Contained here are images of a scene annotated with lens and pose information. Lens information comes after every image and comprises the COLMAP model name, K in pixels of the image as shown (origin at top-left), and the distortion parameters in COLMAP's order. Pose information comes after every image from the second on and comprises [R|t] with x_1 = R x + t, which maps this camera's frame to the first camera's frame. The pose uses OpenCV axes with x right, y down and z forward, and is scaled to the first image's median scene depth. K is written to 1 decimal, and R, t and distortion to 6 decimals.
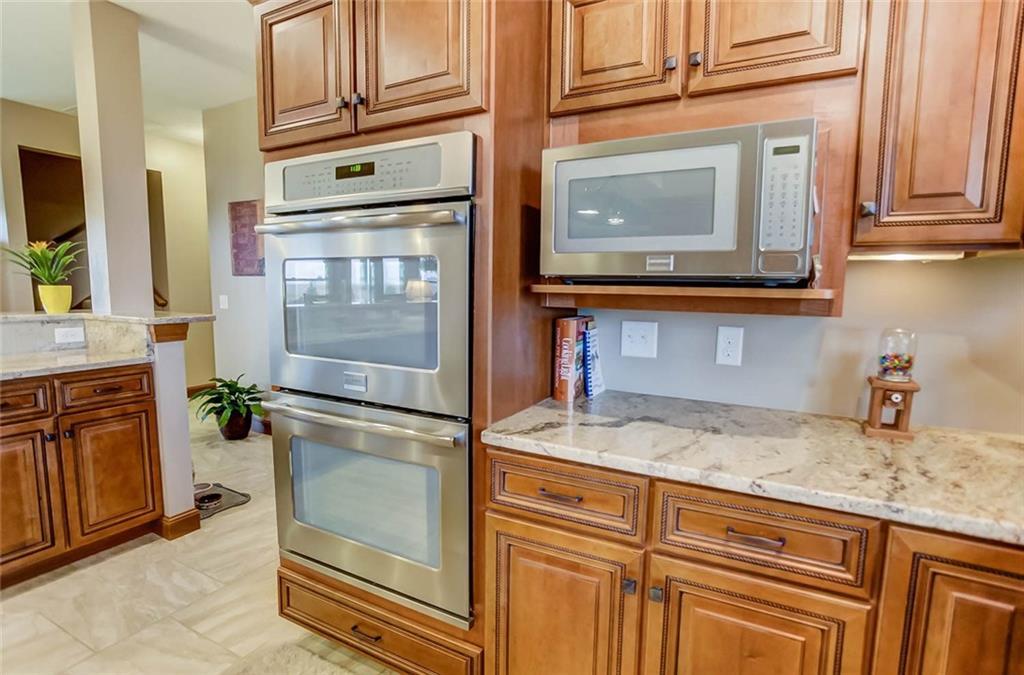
lens RADIAL K [[505.2, 0, 532.7], [0, 505.2, 339.9], [0, 0, 1]] dist [-0.044380, 0.015207]
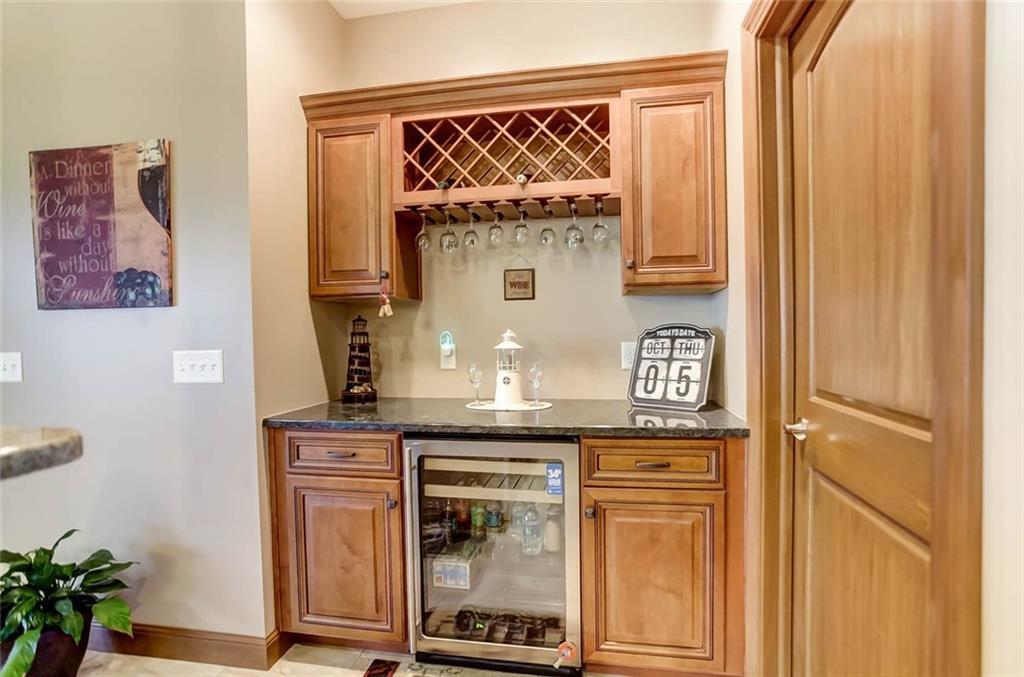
lens RADIAL K [[507.4, 0, 509.8], [0, 507.4, 340.1], [0, 0, 1]] dist [-0.001485, 0.002189]
pose [[0.963128, -0.031857, 0.267150, -0.594674], [0.056102, 0.994917, -0.083617, -0.070418], [-0.263128, 0.095522, 0.960020, 0.838998]]
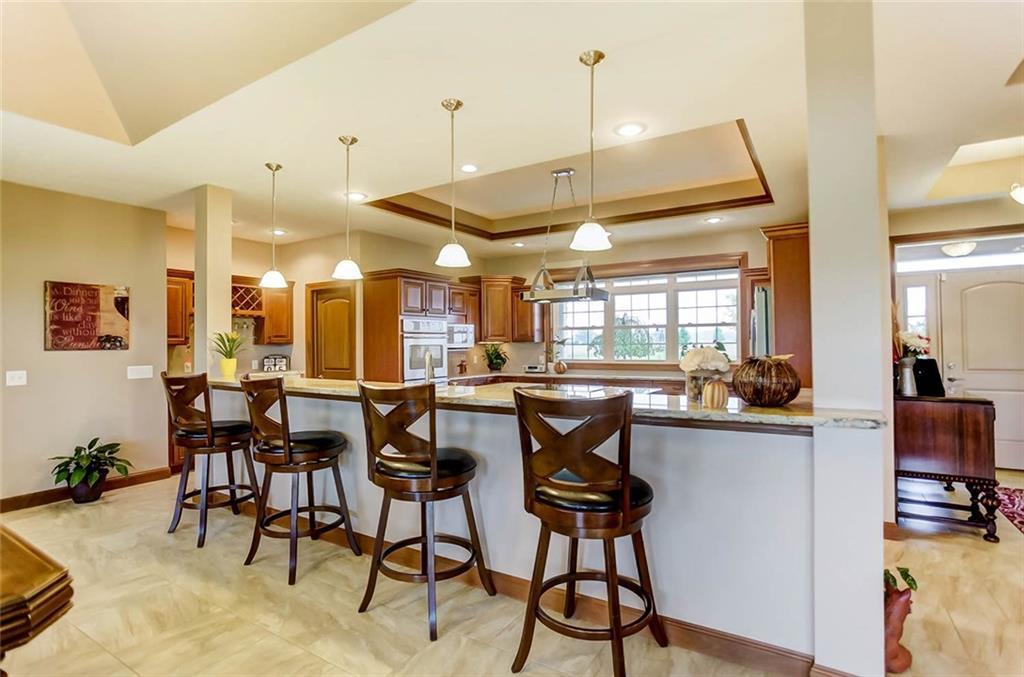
lens RADIAL K [[505.2, 0, 513.0], [0, 505.2, 338.8], [0, 0, 1]] dist [-0.044380, 0.015207]
pose [[0.105685, -0.006379, 0.994379, -2.906600], [0.120497, 0.992693, -0.006438, -0.059218], [-0.987072, 0.120501, 0.105681, -0.114509]]
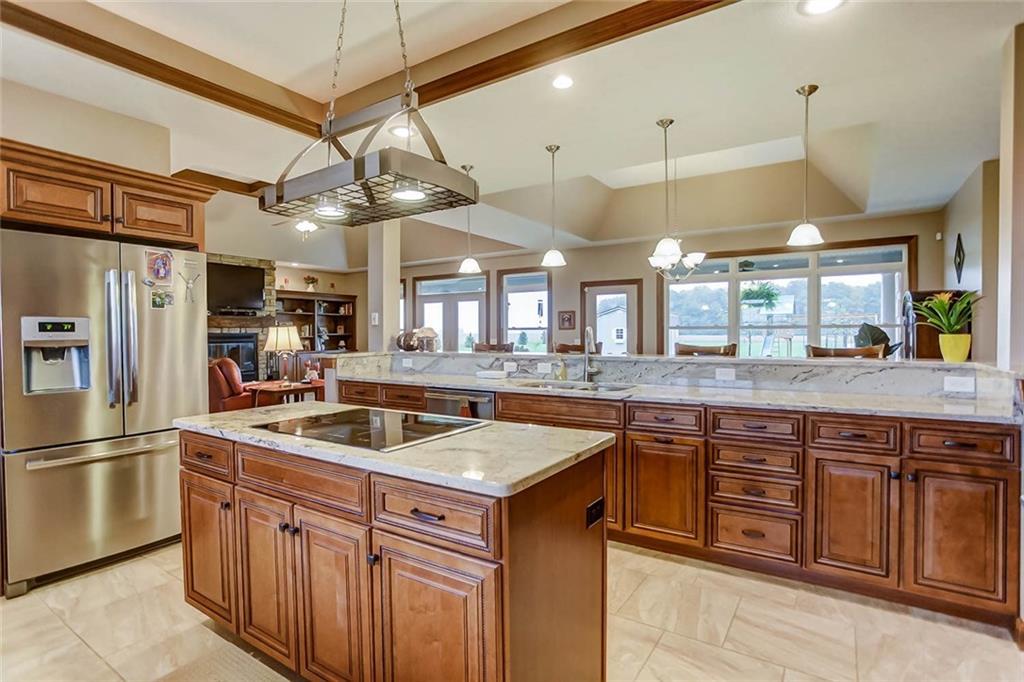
lens RADIAL K [[505.2, 0, 513.6], [0, 505.2, 338.4], [0, 0, 1]] dist [-0.044380, 0.015207]
pose [[-0.126653, -0.003836, -0.991940, 0.174917], [-0.102195, 0.994722, 0.009202, -0.021604], [0.986669, 0.102536, -0.126376, 0.266670]]
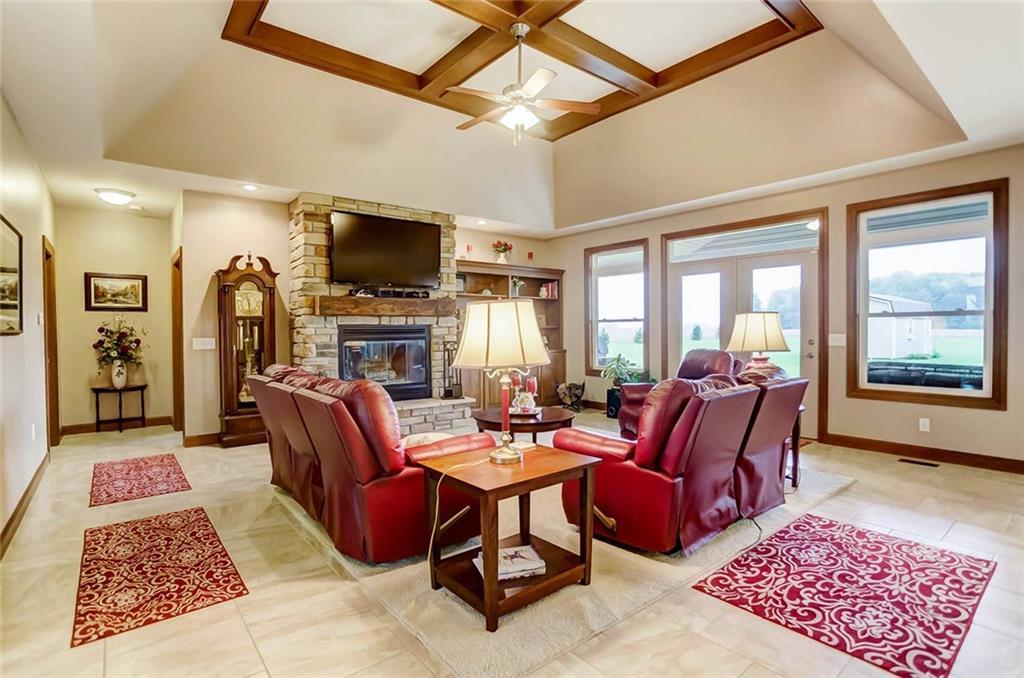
lens RADIAL K [[505.2, 0, 508.7], [0, 505.2, 335.4], [0, 0, 1]] dist [-0.044380, 0.015207]
pose [[-0.425220, 0.000223, -0.905090, -1.481524], [-0.096447, 0.994295, 0.045557, 0.088261], [0.899936, 0.106665, -0.422773, -0.891618]]
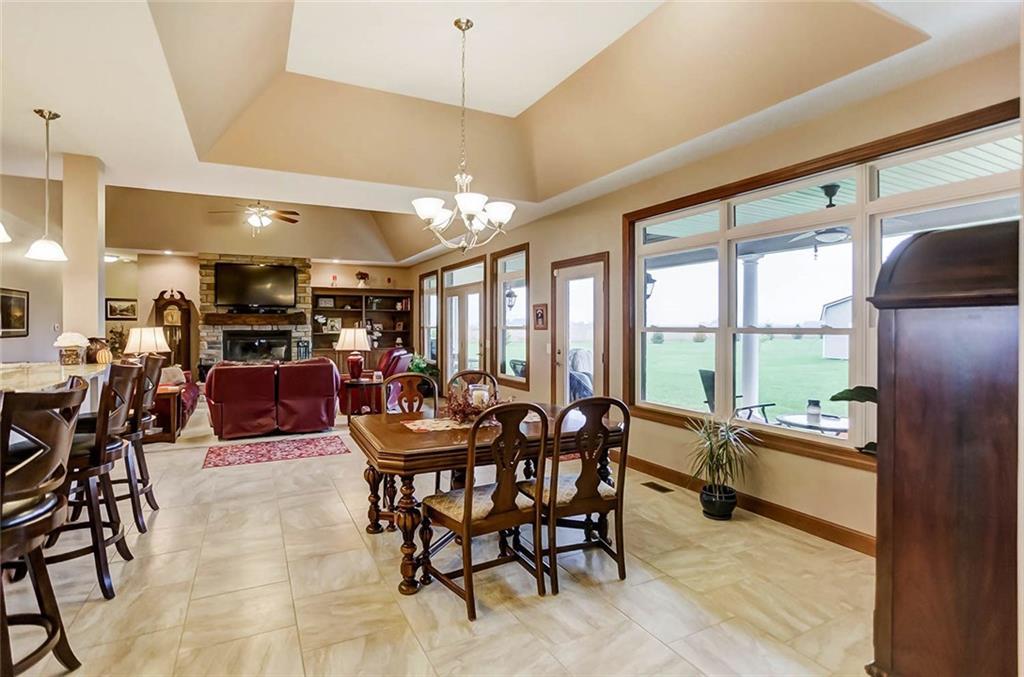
lens RADIAL K [[505.2, 0, 519.8], [0, 505.2, 330.3], [0, 0, 1]] dist [-0.044380, 0.015207]
pose [[-0.583939, -0.007982, -0.811758, -1.456394], [-0.094438, 0.993830, 0.058162, -0.251002], [0.806285, 0.110625, -0.581090, 1.758144]]
